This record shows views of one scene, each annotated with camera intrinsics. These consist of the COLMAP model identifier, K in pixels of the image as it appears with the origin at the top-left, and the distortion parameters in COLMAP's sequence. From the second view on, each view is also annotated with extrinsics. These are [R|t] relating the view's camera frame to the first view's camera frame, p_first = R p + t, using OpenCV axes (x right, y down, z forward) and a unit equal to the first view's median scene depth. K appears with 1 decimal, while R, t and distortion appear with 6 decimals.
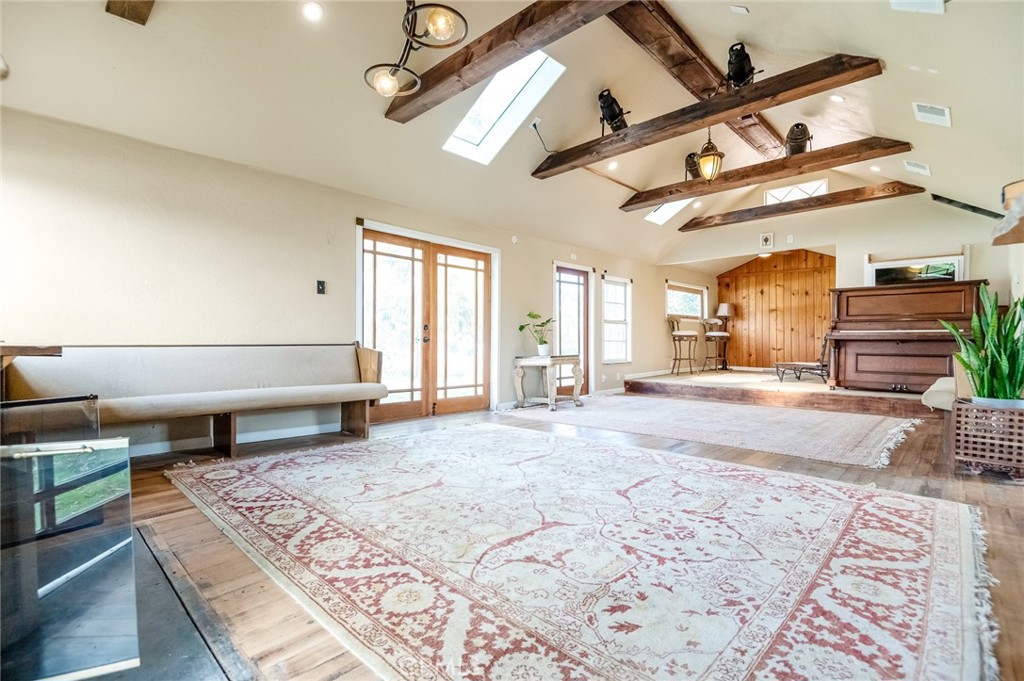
lens RADIAL K [[481.2, 0, 504.3], [0, 481.2, 347.6], [0, 0, 1]] dist [-0.005797, -0.007068]
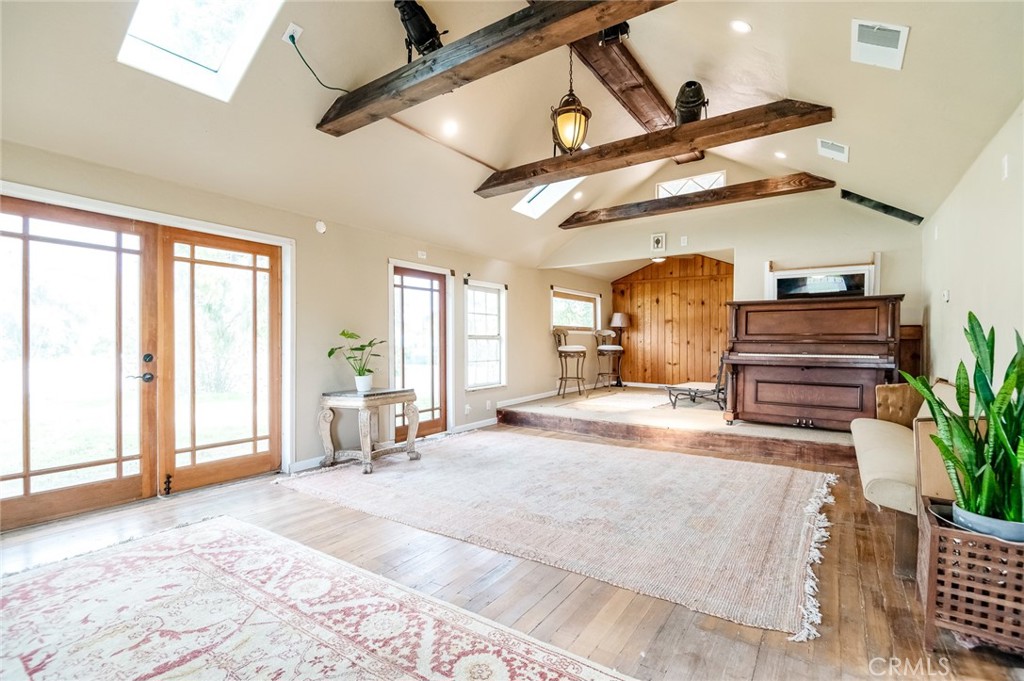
lens RADIAL K [[481.2, 0, 507.1], [0, 481.2, 351.1], [0, 0, 1]] dist [-0.005797, -0.007068]
pose [[0.985372, -0.004363, 0.170361, 0.218039], [0.003147, 0.999968, 0.007410, -0.060765], [-0.170388, -0.006766, 0.985354, 0.330715]]
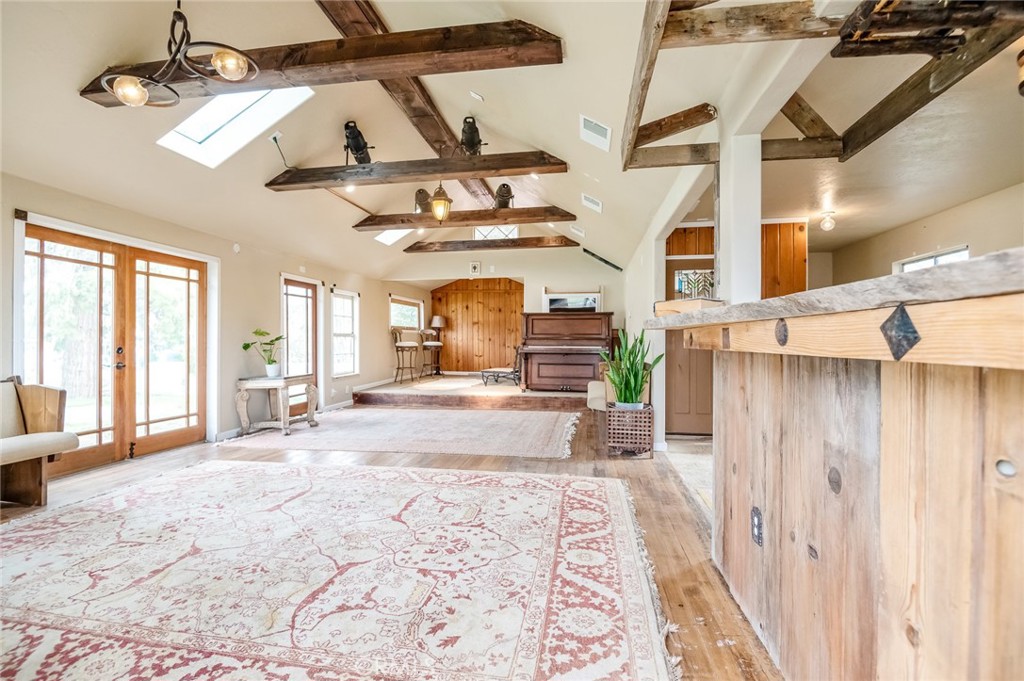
lens RADIAL K [[481.2, 0, 509.5], [0, 481.2, 339.6], [0, 0, 1]] dist [-0.005797, -0.007068]
pose [[0.821547, -0.001960, 0.570137, -0.092626], [0.009528, 0.999902, -0.010292, -0.050934], [-0.570061, 0.013888, 0.821485, -0.031219]]
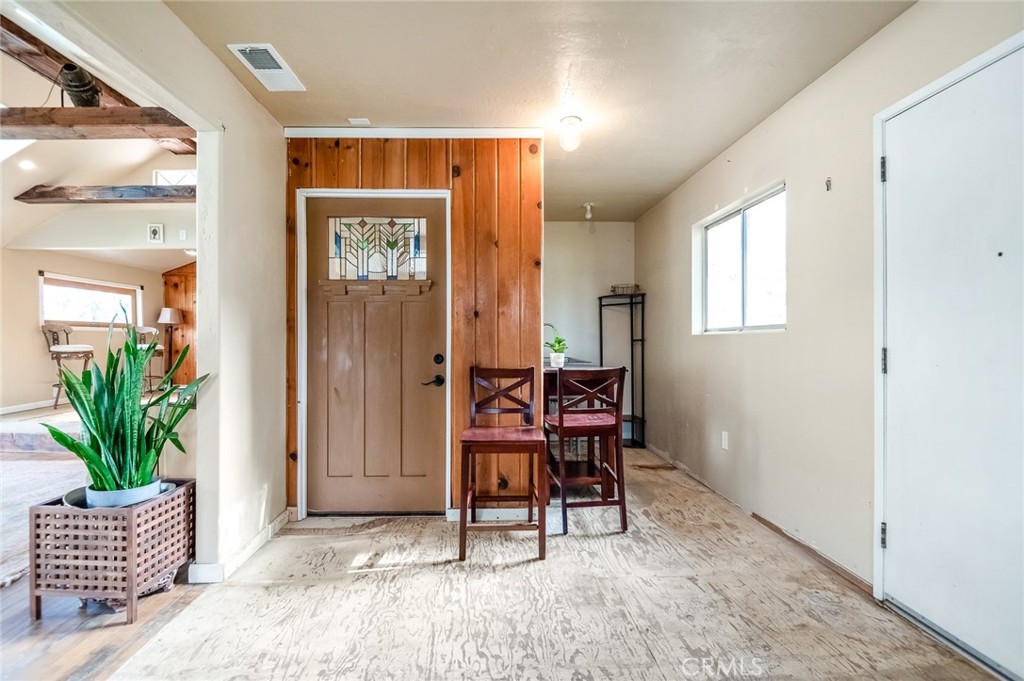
lens RADIAL K [[481.2, 0, 510.4], [0, 481.2, 337.9], [0, 0, 1]] dist [-0.005797, -0.007068]
pose [[0.682928, 0.000111, 0.730485, 0.571293], [0.012166, 0.999860, -0.011526, -0.054943], [-0.730384, 0.016758, 0.682831, 0.074166]]
